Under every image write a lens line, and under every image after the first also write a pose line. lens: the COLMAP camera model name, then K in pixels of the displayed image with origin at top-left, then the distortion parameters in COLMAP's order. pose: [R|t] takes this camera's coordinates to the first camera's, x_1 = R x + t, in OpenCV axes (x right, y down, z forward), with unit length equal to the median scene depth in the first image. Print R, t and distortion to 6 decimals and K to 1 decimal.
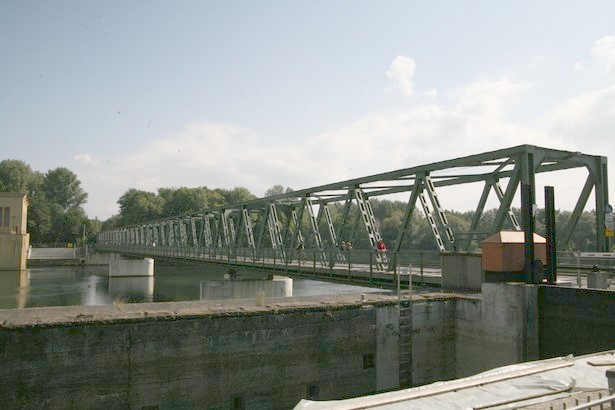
lens RADIAL K [[512.9, 0, 307.2], [0, 512.9, 195.4], [0, 0, 1]] dist [-0.043004, 0.004283]
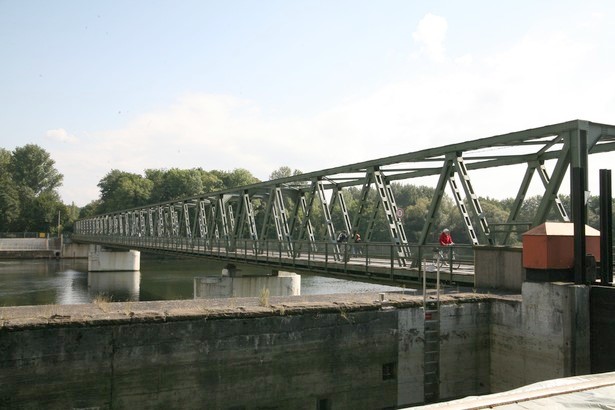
lens RADIAL K [[591.0, 0, 307.5], [0, 591.0, 205.0], [0, 0, 1]] dist [0.009060, -0.002115]
pose [[0.999836, 0.006351, -0.016938, -0.001408], [-0.005616, 0.999053, 0.043144, 0.001435], [0.017196, -0.043042, 0.998925, 0.007827]]
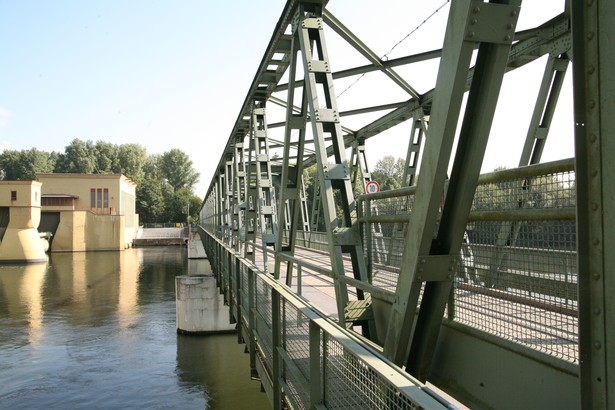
lens RADIAL K [[500.2, 0, 307.5], [0, 500.2, 205.0], [0, 0, 1]] dist [-0.002875, -0.001077]
pose [[0.962177, -0.022538, -0.271493, 0.045944], [0.039923, 0.997478, 0.058684, 0.009939], [0.269485, -0.067303, 0.960650, 0.109879]]
